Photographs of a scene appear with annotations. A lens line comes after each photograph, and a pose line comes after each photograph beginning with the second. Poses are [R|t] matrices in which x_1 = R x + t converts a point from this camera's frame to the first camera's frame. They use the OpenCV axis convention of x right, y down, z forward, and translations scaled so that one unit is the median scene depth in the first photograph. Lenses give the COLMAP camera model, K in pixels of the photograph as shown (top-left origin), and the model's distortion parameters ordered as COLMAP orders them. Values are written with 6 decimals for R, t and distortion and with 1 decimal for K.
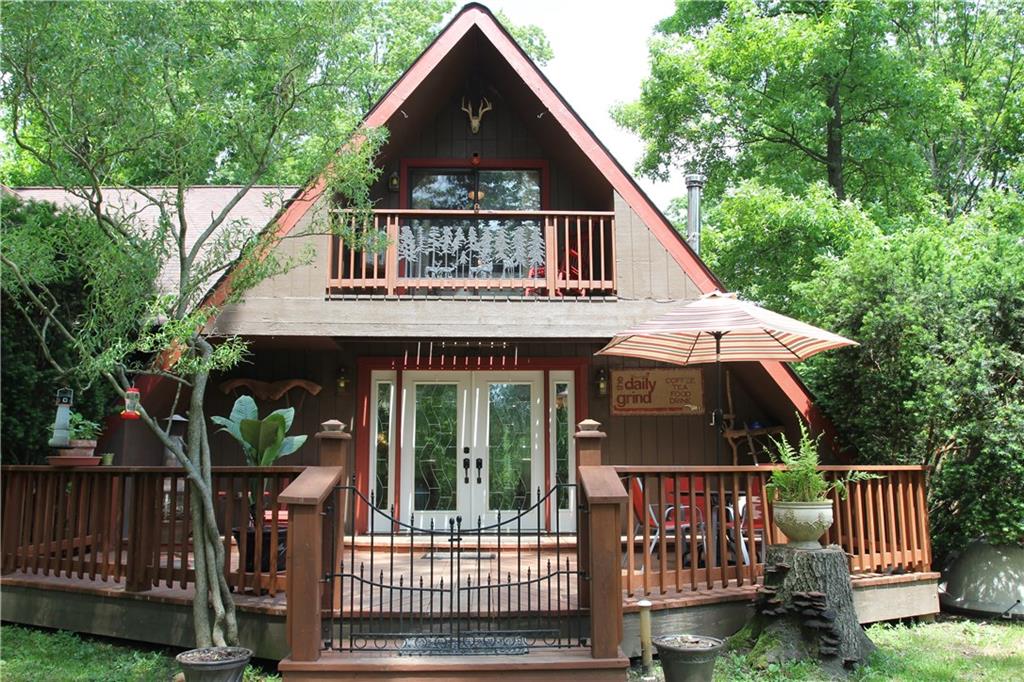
lens RADIAL K [[797.6, 0, 512.0], [0, 797.6, 341.0], [0, 0, 1]] dist [-0.073887, 0.011668]
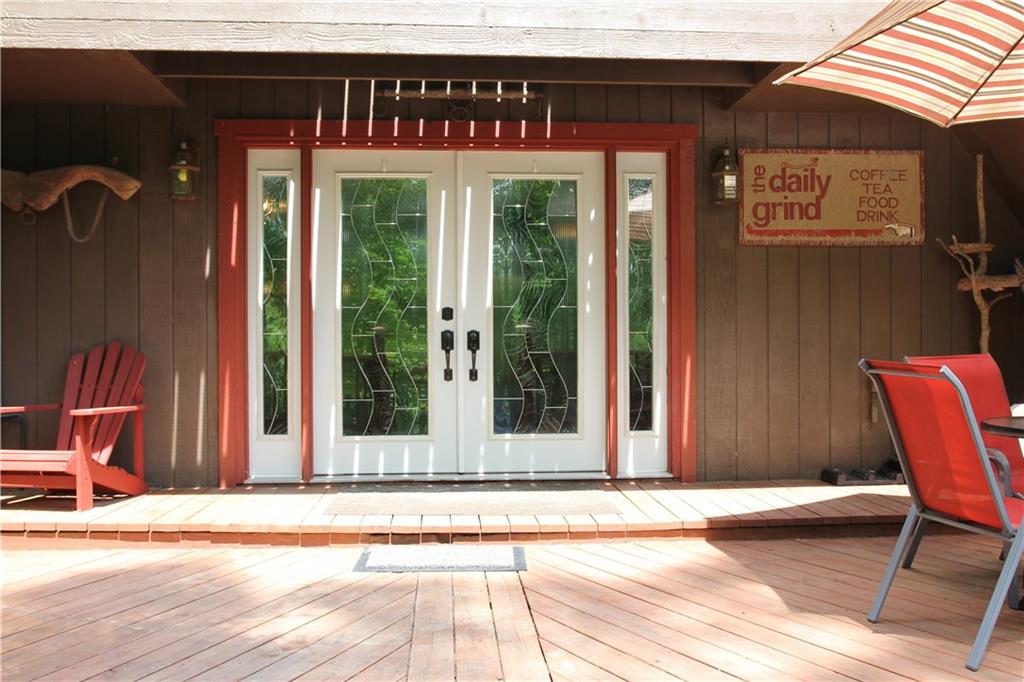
lens RADIAL K [[949.3, 0, 512.0], [0, 949.3, 341.0], [0, 0, 1]] dist [-0.057210, -0.000649]
pose [[0.999151, -0.001299, 0.041180, -0.041164], [-0.005777, 0.985213, 0.171237, 0.053063], [-0.040794, -0.171330, 0.984369, 0.418084]]
